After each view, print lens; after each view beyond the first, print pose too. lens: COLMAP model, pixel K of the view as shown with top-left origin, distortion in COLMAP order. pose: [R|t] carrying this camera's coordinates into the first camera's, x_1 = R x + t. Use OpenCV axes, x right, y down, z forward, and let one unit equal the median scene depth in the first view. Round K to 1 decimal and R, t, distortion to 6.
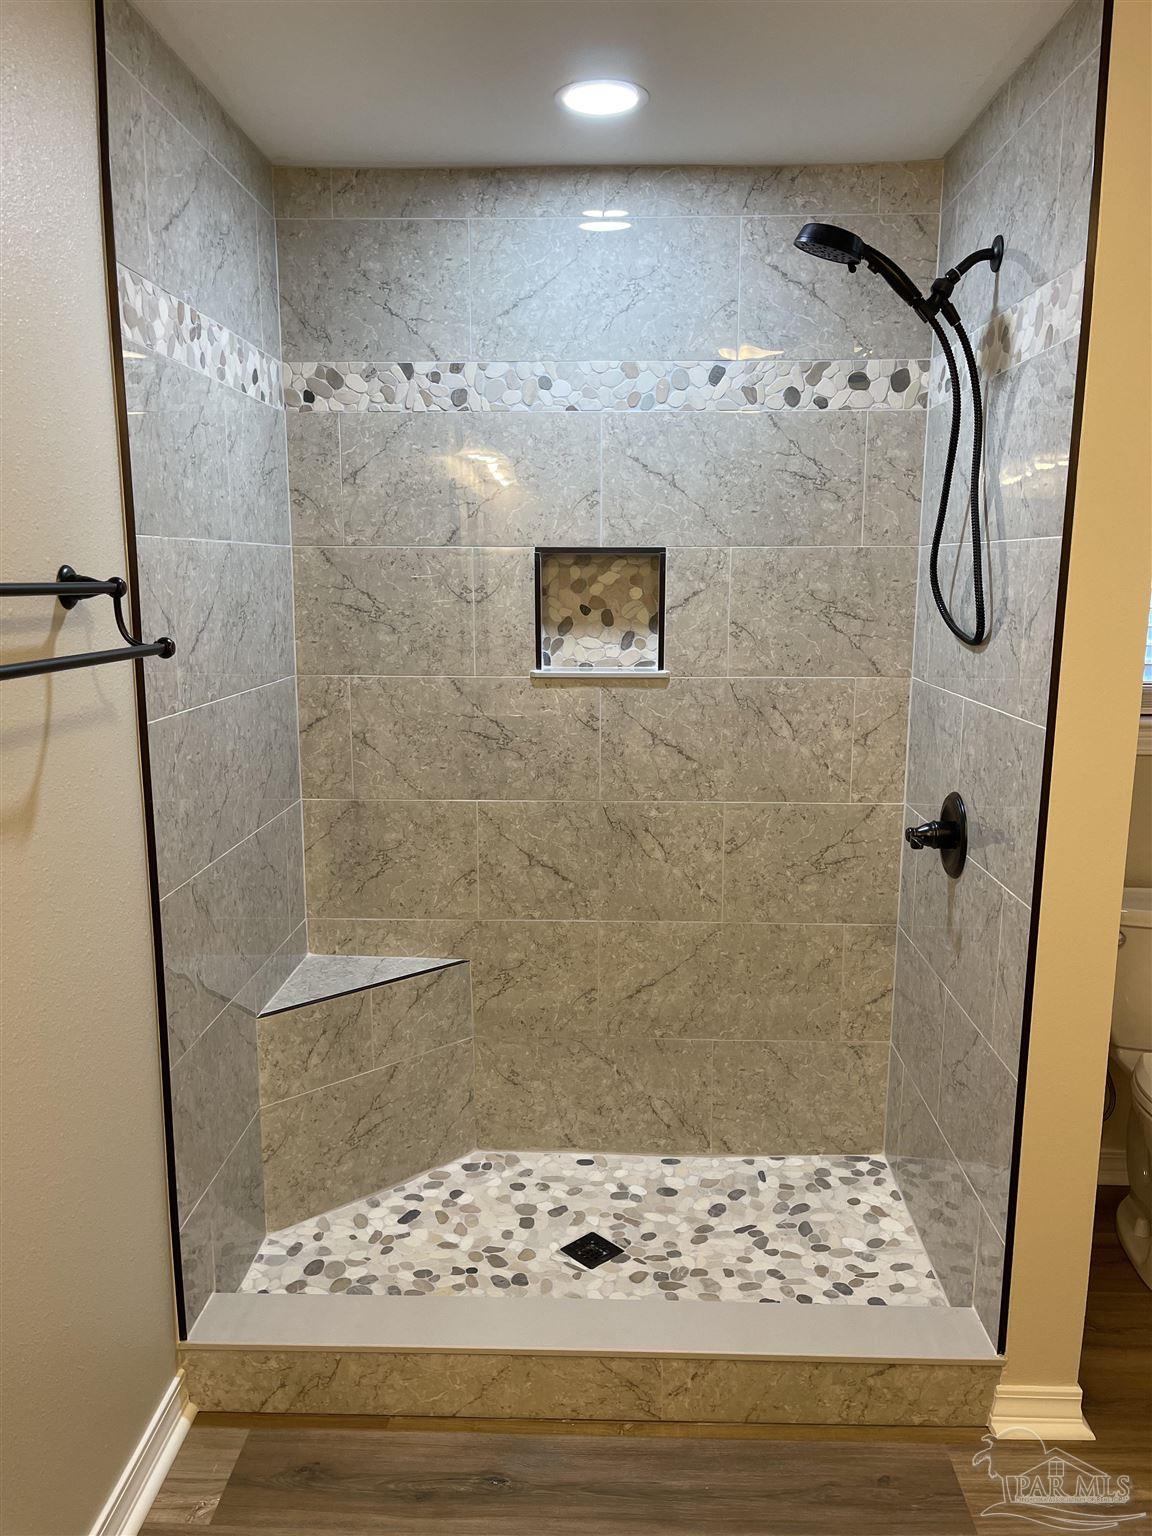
lens RADIAL K [[1156.0, 0, 578.6], [0, 1156.0, 772.4], [0, 0, 1]] dist [0.064143, -0.053994]
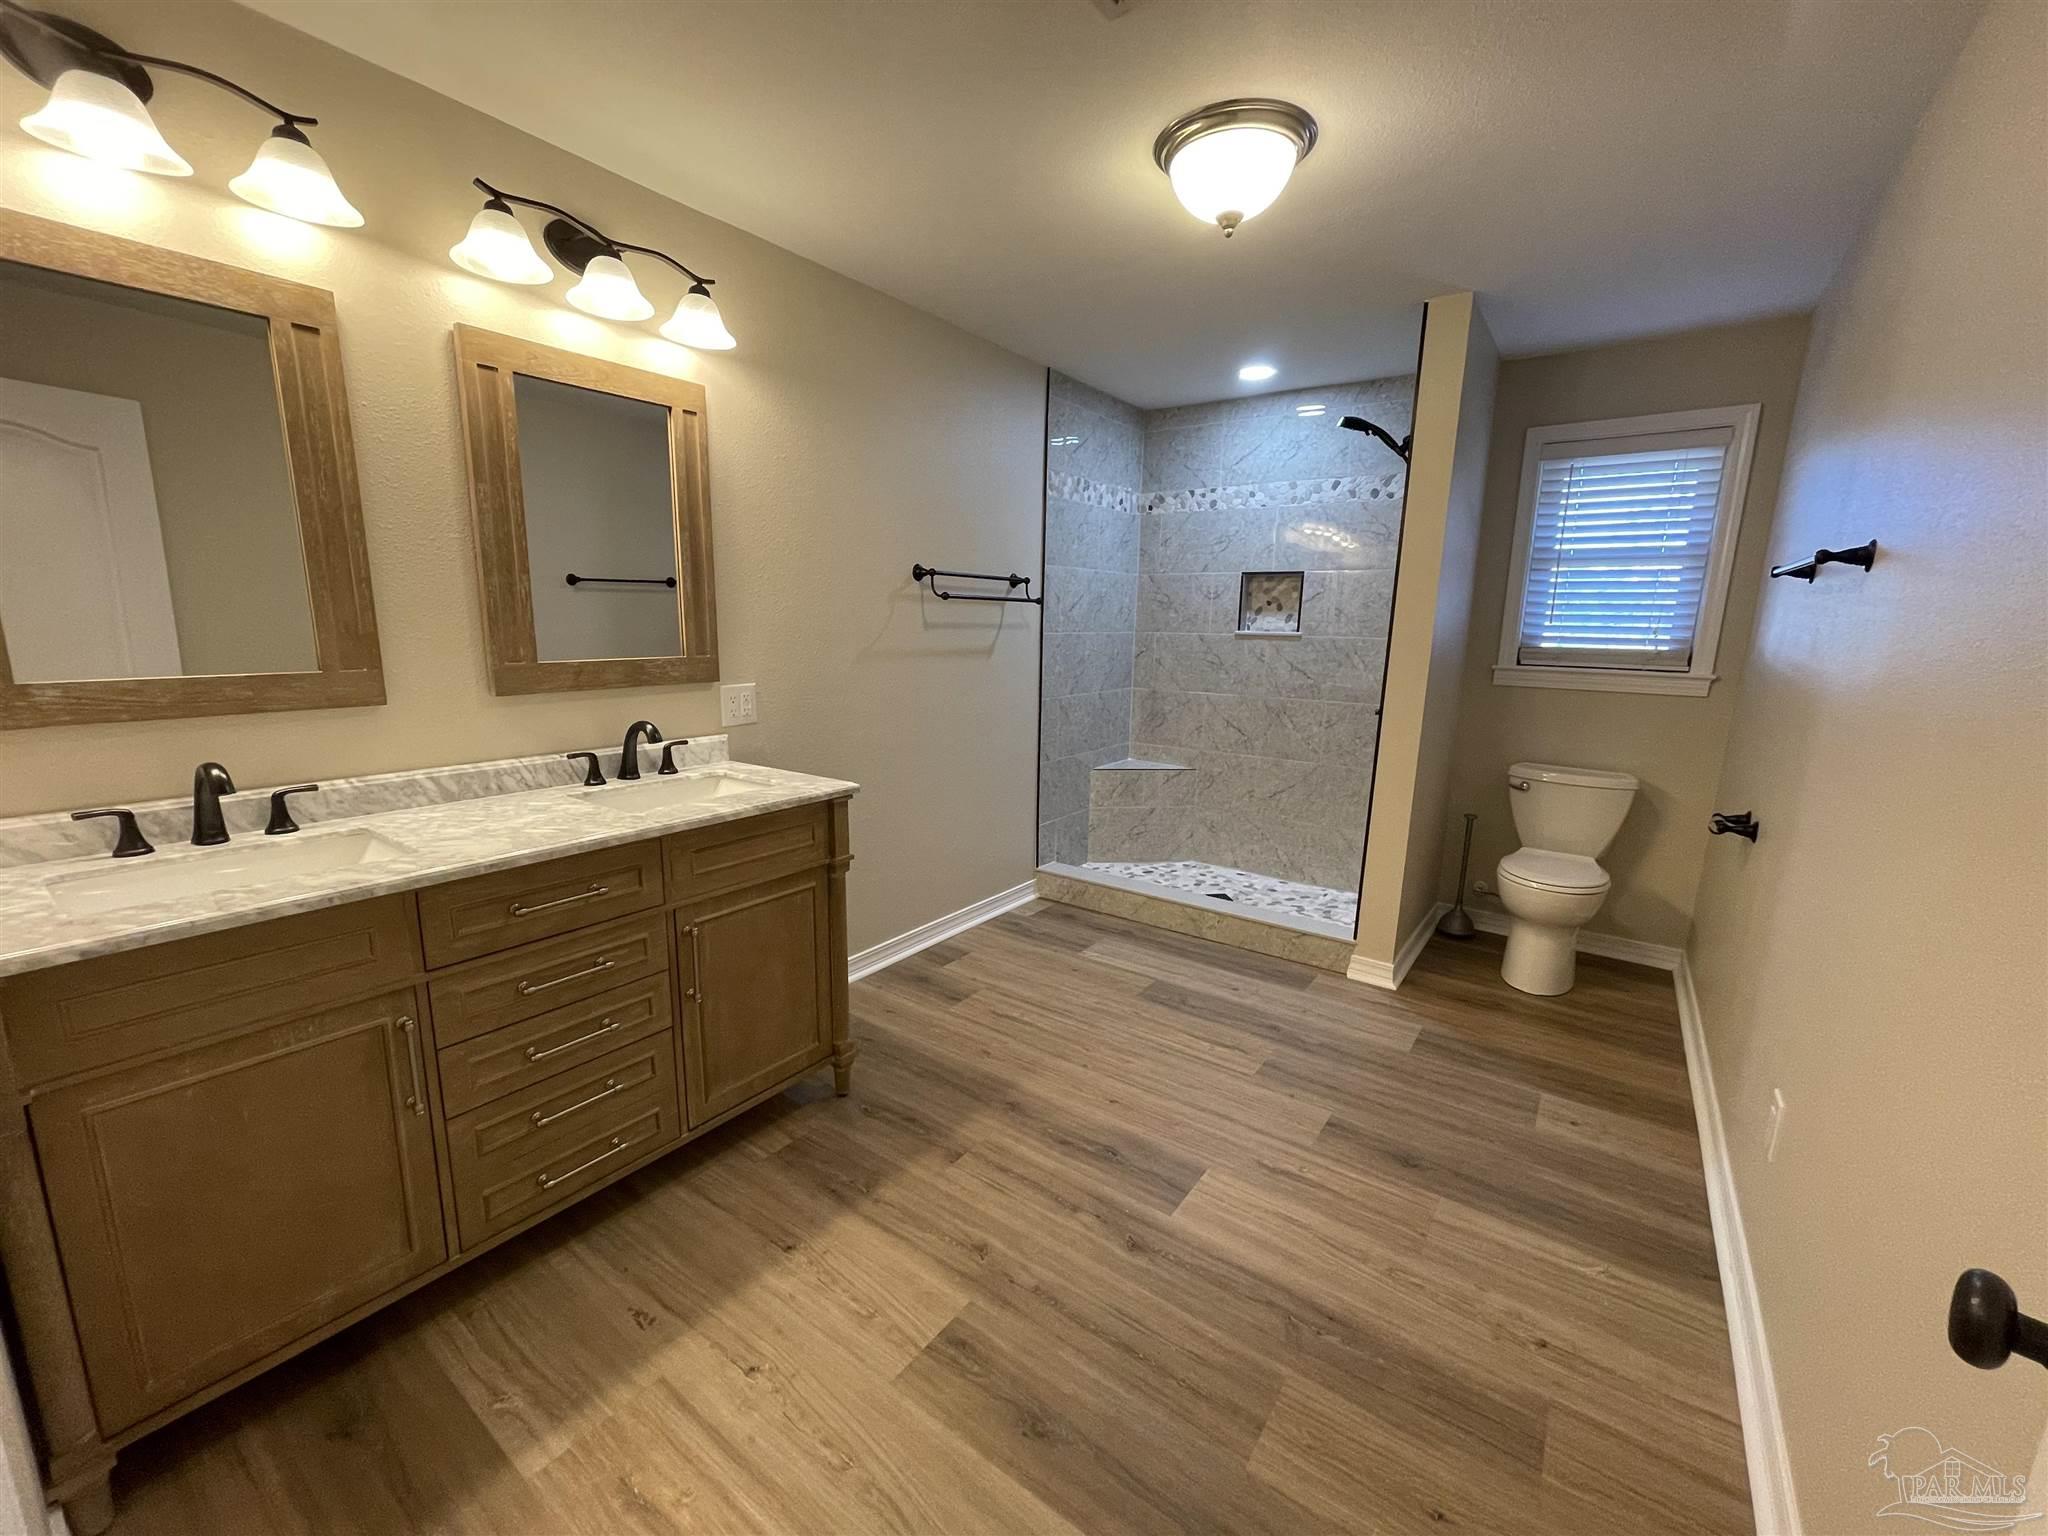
lens RADIAL K [[828.0, 0, 1014.6], [0, 828.0, 773.5], [0, 0, 1]] dist [-0.003080, -0.000131]
pose [[0.827259, 0.116486, -0.549612, 0.494970], [-0.110934, 0.992877, 0.043458, 0.150640], [0.550759, 0.025020, 0.834289, -0.477601]]
